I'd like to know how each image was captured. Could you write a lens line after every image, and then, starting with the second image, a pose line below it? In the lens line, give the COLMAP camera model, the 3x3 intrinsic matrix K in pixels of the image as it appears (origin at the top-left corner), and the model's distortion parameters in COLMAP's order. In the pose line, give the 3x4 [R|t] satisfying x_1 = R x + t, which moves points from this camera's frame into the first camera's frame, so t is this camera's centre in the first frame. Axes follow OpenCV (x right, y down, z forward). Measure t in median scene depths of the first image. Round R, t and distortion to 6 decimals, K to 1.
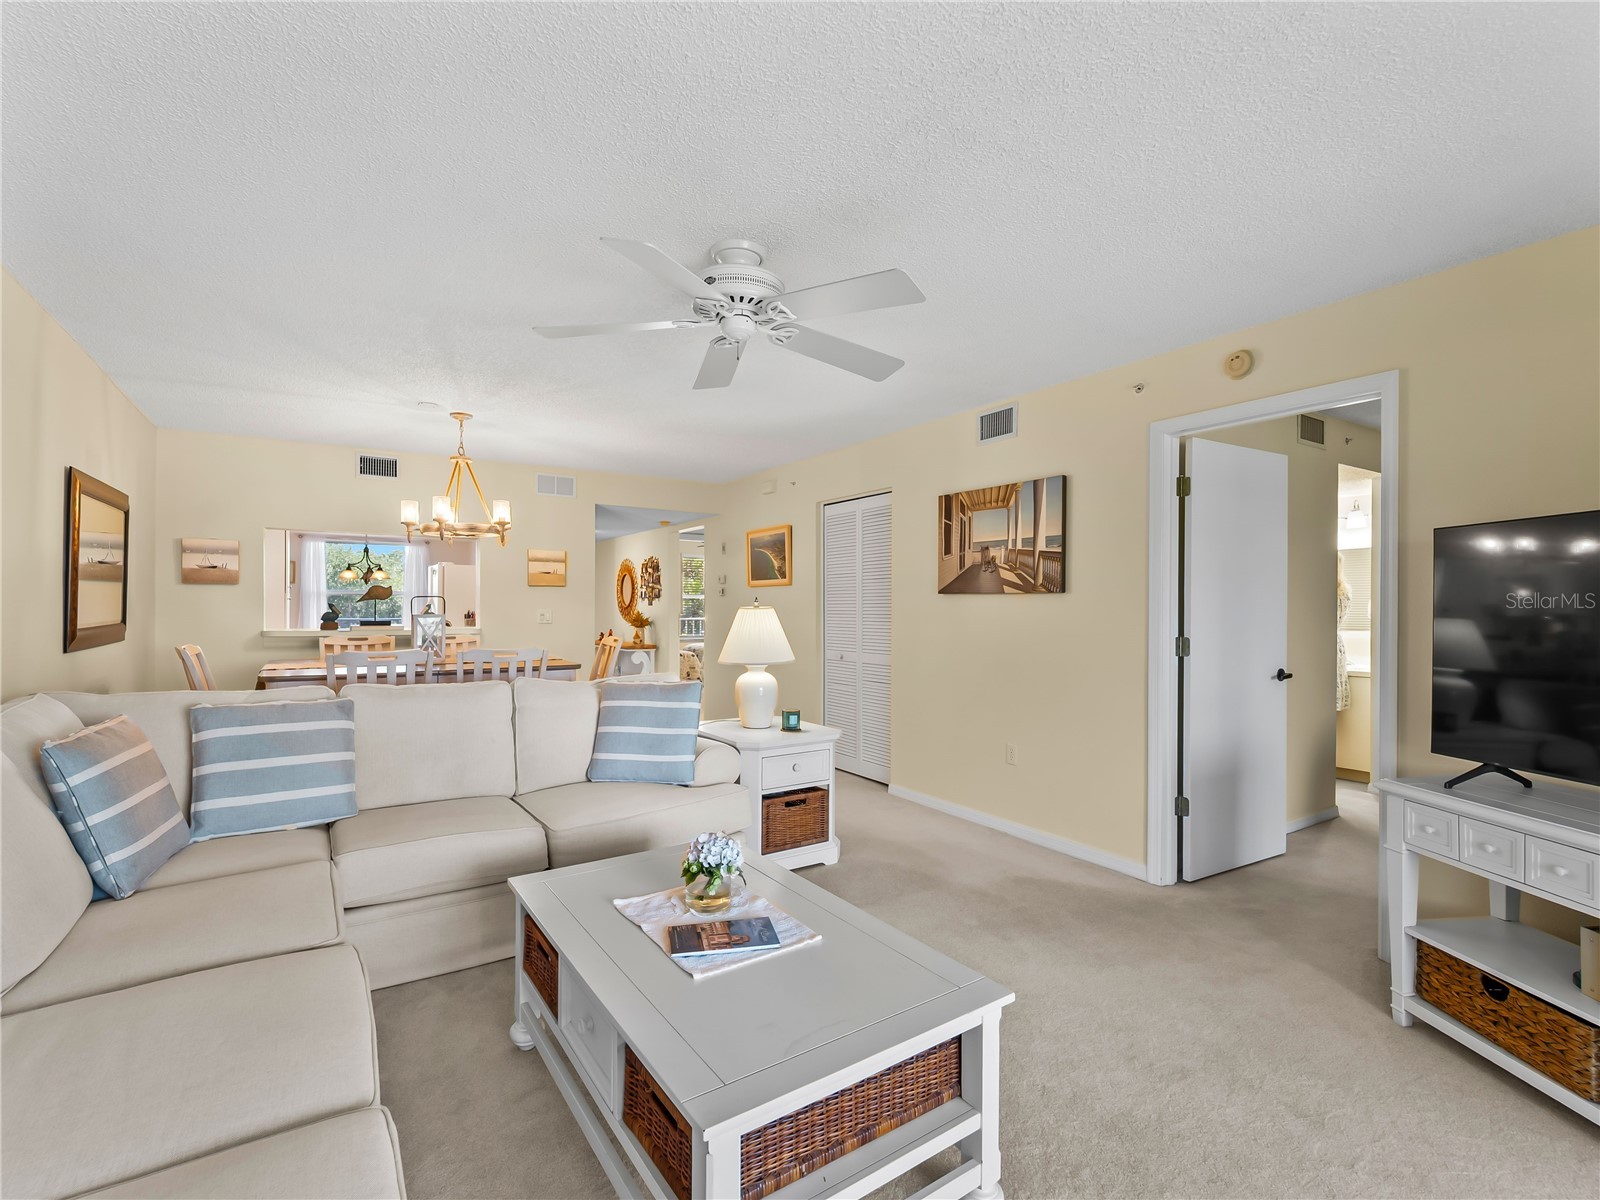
lens RADIAL K [[739.9, 0, 800.0], [0, 739.9, 600.0], [0, 0, 1]] dist [-0.002049, -0.000037]
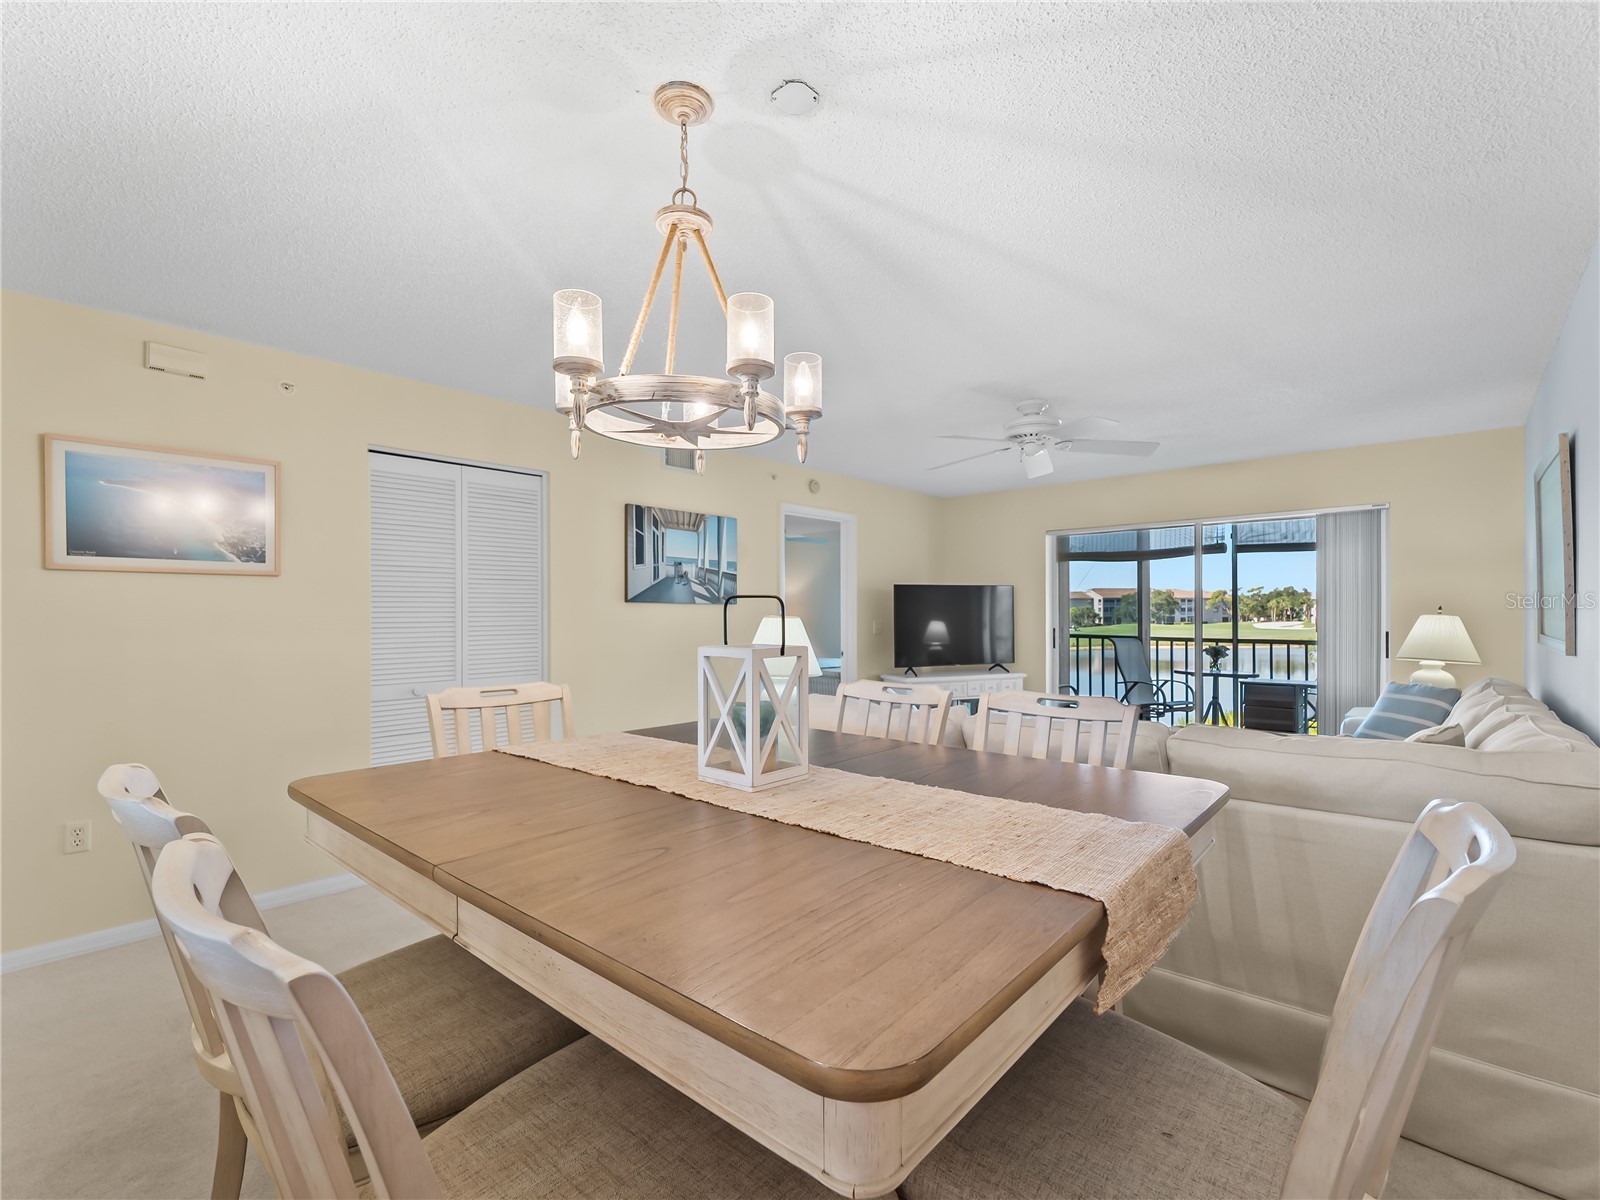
lens RADIAL K [[739.9, 0, 800.0], [0, 739.9, 600.0], [0, 0, 1]] dist [-0.002049, -0.000037]
pose [[-0.252164, 0.016312, 0.967547, -0.891865], [-0.005670, 0.999816, -0.018334, 0.005878], [-0.967668, -0.010110, -0.252025, 1.103975]]
